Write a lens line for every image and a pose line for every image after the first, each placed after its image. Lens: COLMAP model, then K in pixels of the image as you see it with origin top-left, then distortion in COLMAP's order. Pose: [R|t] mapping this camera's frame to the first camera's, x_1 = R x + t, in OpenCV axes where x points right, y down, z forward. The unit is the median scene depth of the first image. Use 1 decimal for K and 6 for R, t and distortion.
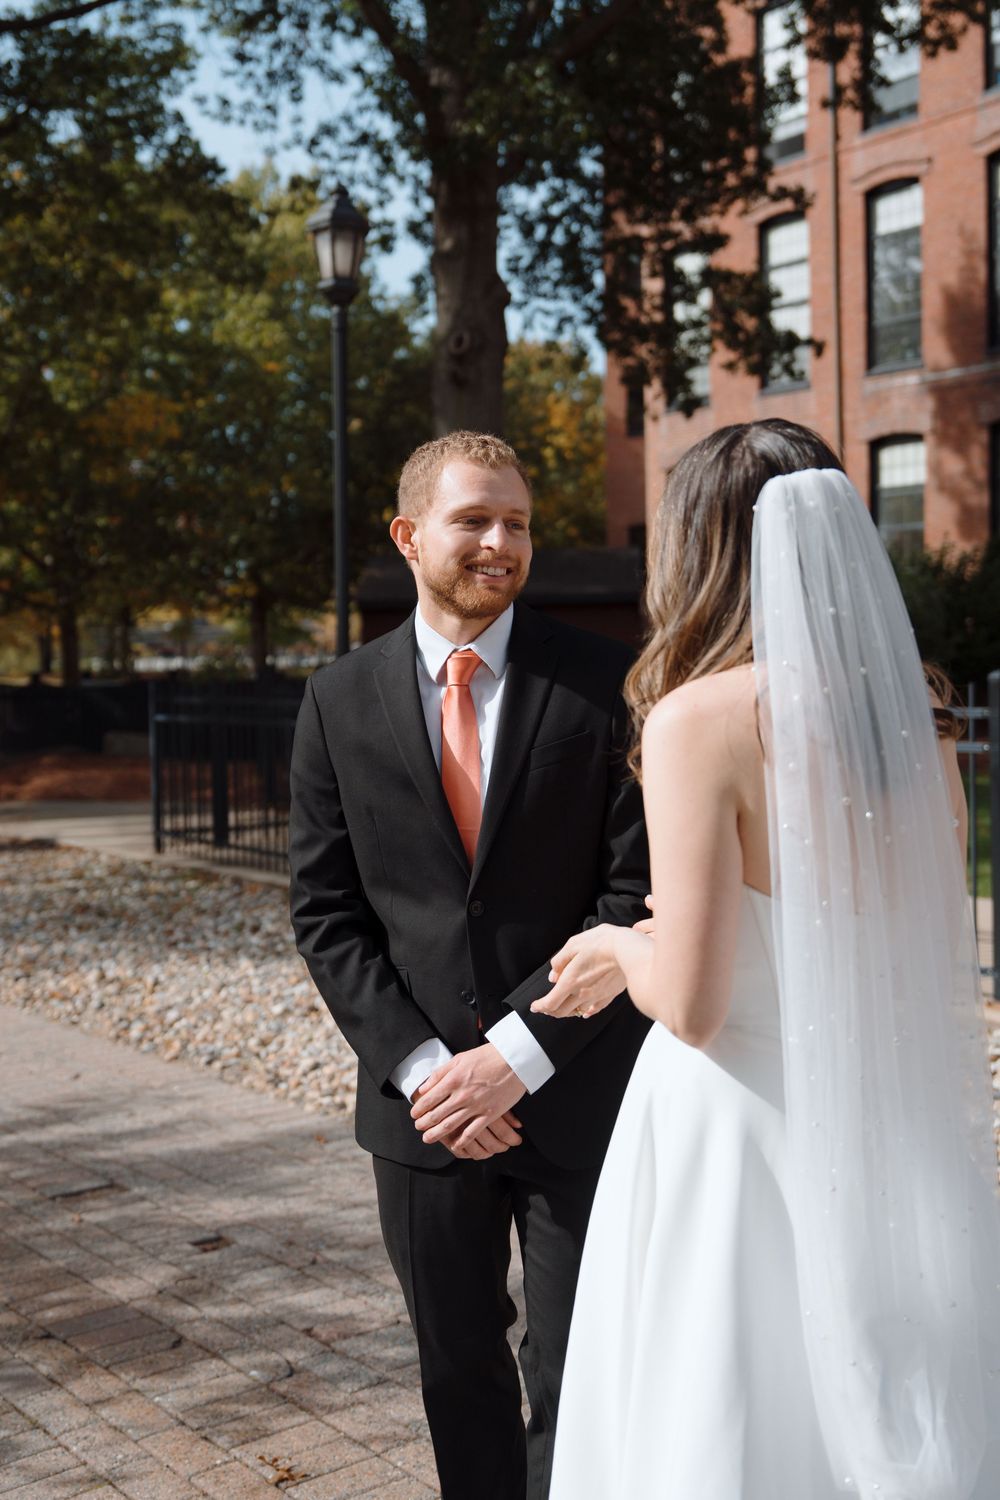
lens RADIAL K [[1733.1, 0, 500.0], [0, 1733.1, 750.0], [0, 0, 1]] dist [0.213961, -0.998807]
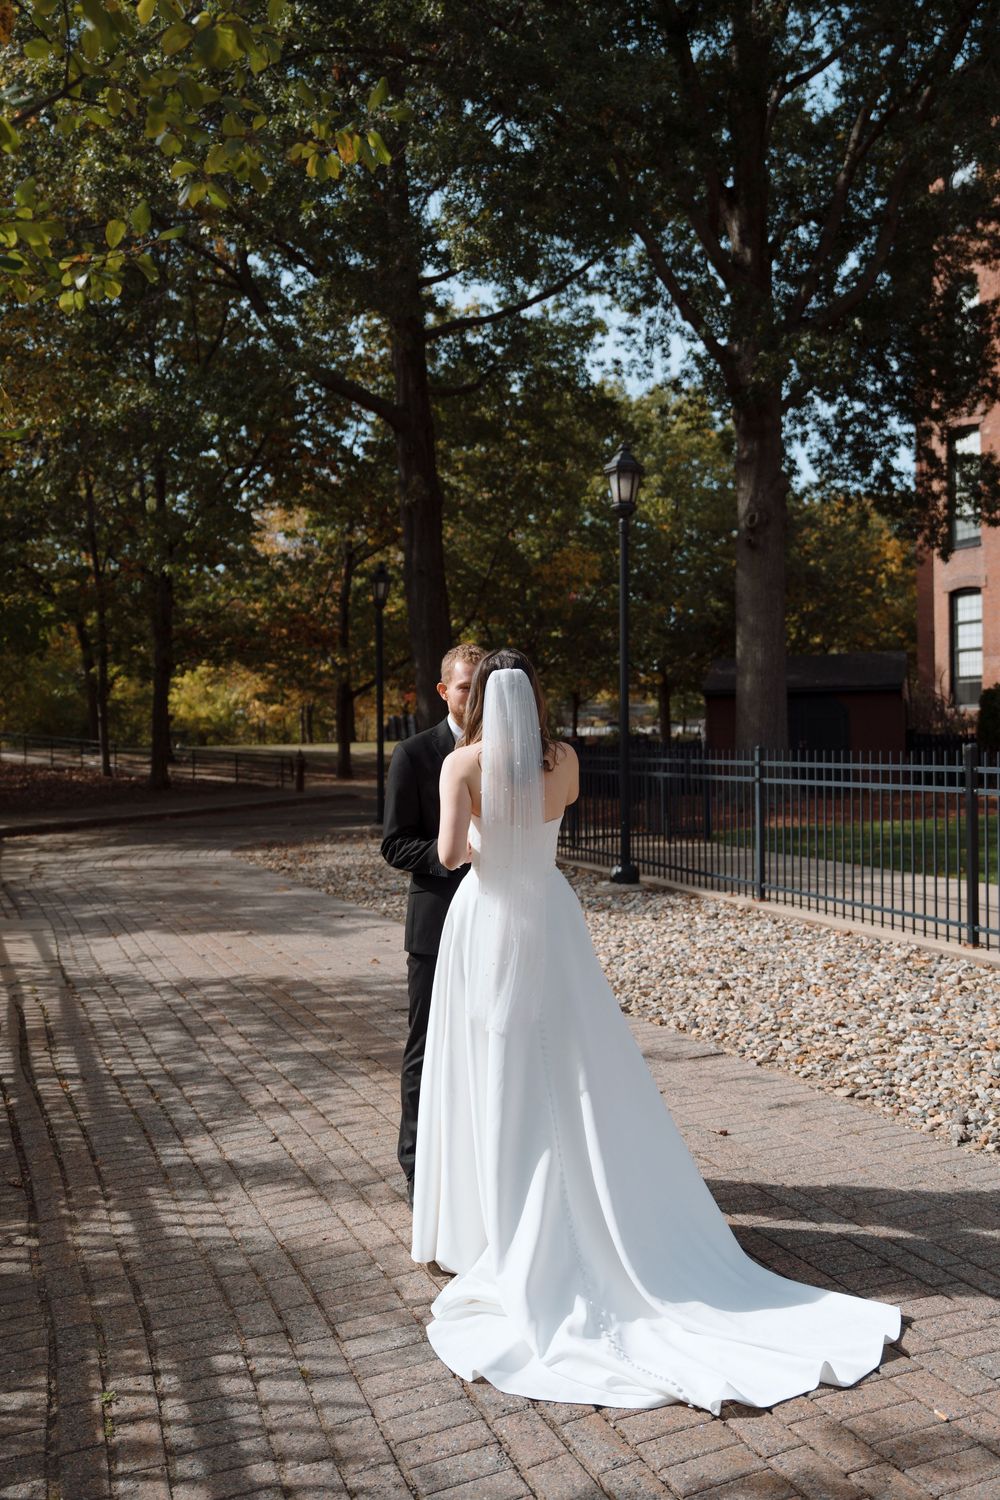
lens RADIAL K [[1301.4, 0, 500.0], [0, 1301.4, 750.0], [0, 0, 1]] dist [0.006239, 0.000391]
pose [[0.957890, 0.008700, -0.287003, 0.070629], [-0.018846, 0.999291, -0.032608, 0.003635], [0.286515, 0.036644, 0.957375, -0.094067]]
